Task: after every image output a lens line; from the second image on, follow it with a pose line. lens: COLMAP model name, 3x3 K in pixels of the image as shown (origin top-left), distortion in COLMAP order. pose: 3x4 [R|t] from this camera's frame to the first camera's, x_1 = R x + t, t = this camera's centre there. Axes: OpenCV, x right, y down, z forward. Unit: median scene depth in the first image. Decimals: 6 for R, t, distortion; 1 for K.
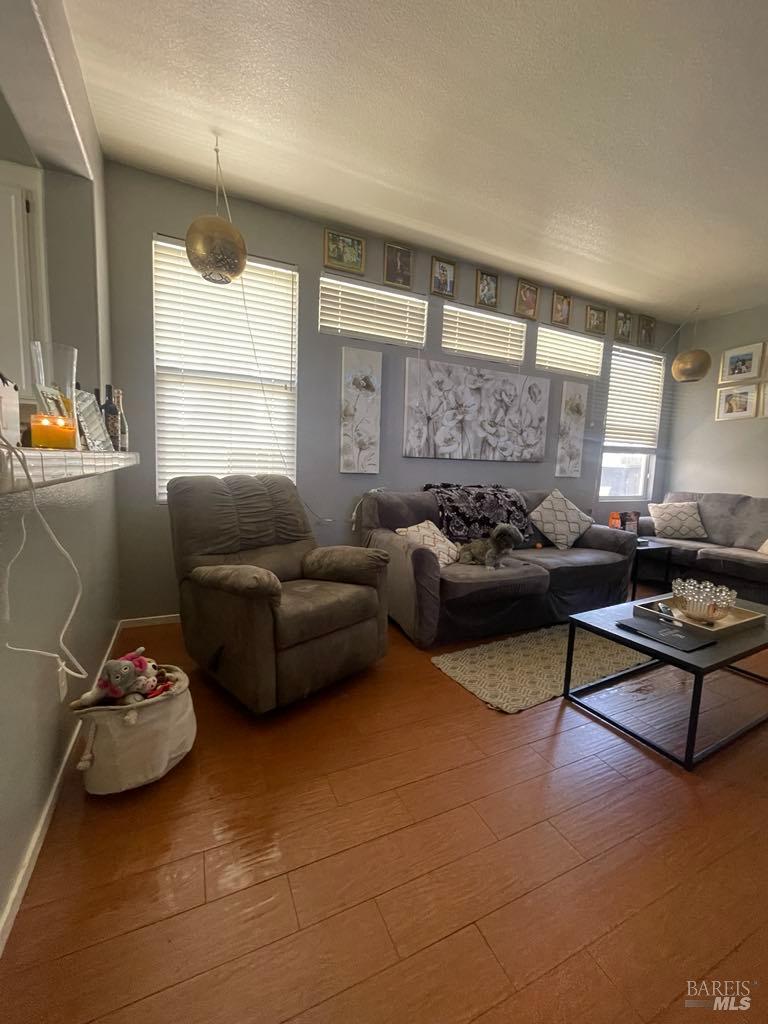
lens RADIAL K [[470.7, 0, 384.7], [0, 470.7, 512.0], [0, 0, 1]] dist [-0.002601, -0.000081]
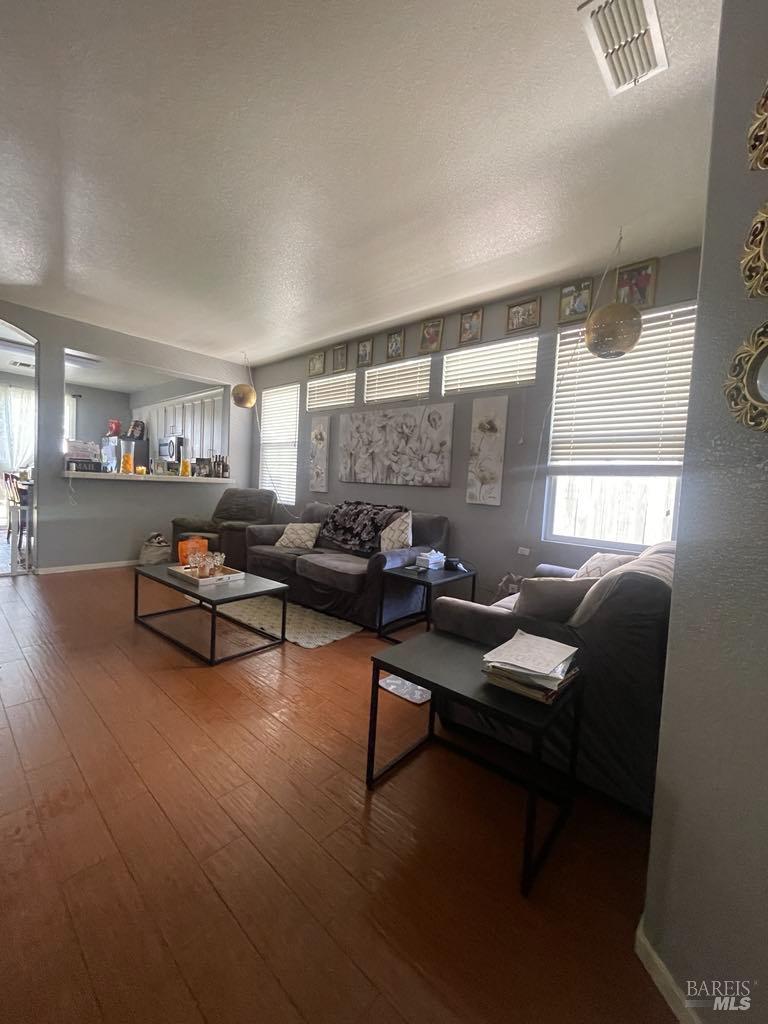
lens RADIAL K [[415.1, 0, 384.4], [0, 415.1, 512.2], [0, 0, 1]] dist [0.001260, 0.000032]
pose [[0.334168, 0.042246, -0.941566, 1.172222], [-0.146694, 0.989152, -0.007682, -0.029981], [0.931028, 0.140689, 0.336740, 0.634807]]
